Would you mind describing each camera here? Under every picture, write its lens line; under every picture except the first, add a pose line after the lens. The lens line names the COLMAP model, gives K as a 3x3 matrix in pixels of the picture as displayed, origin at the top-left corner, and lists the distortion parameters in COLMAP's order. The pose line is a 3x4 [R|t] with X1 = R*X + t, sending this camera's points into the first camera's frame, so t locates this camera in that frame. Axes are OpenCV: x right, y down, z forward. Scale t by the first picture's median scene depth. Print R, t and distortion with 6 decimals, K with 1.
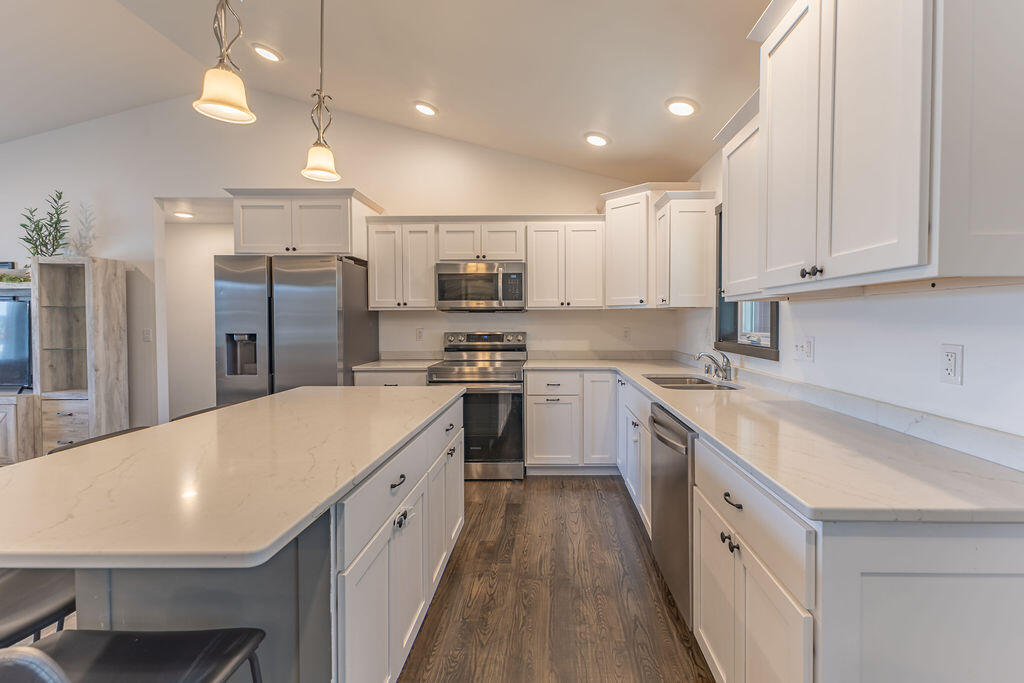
lens RADIAL K [[458.1, 0, 542.9], [0, 458.1, 329.1], [0, 0, 1]] dist [0.014885, -0.000193]
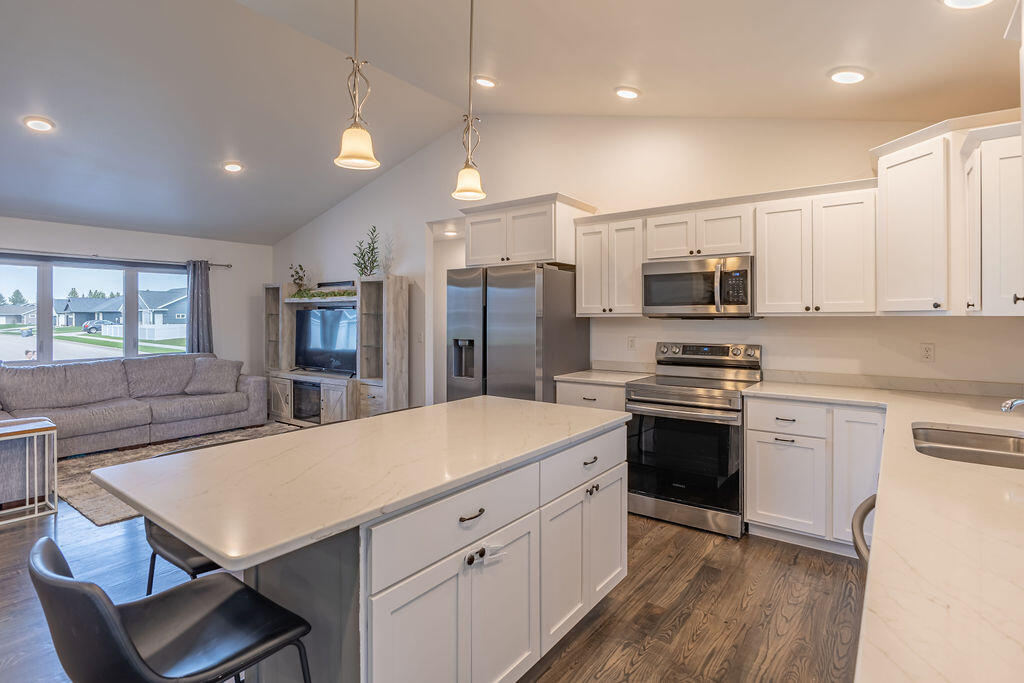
lens RADIAL K [[511.5, 0, 517.5], [0, 511.5, 314.9], [0, 0, 1]] dist [-0.004372, -0.000144]
pose [[0.810910, -0.000375, -0.585171, 0.143542], [-0.013217, 0.999733, -0.018957, -0.023859], [0.585022, 0.023107, 0.810688, 0.073419]]
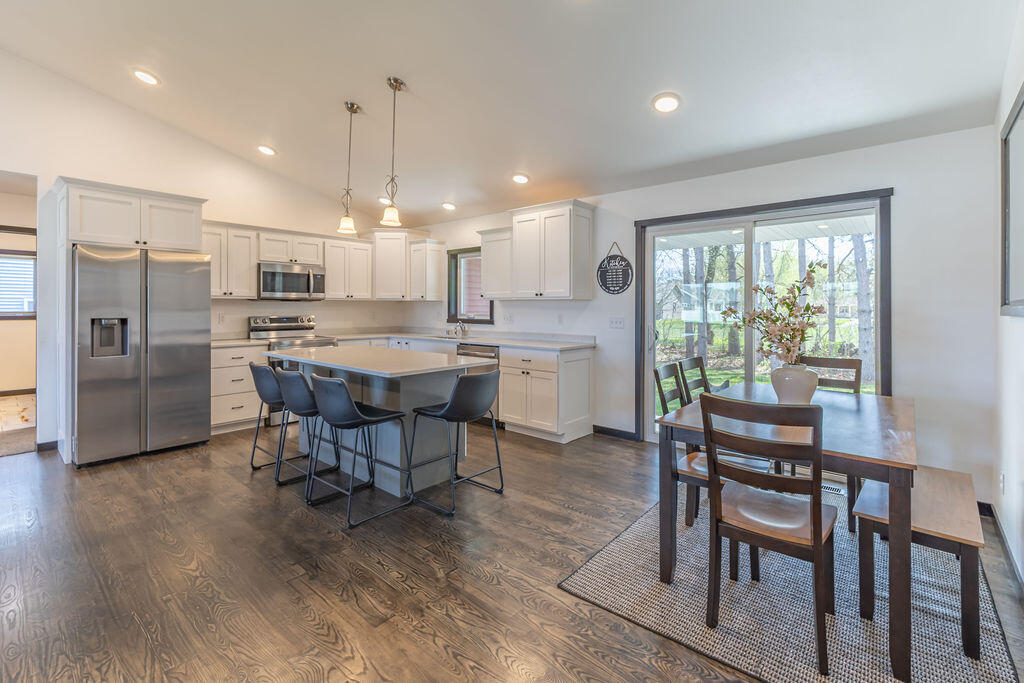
lens RADIAL K [[455.0, 0, 510.9], [0, 455.0, 306.5], [0, 0, 1]] dist [-0.000298, -0.000057]
pose [[0.641280, 0.005977, 0.767284, -0.761808], [0.010028, 0.999819, -0.016170, 0.007940], [-0.767241, 0.018064, 0.641104, -0.367427]]
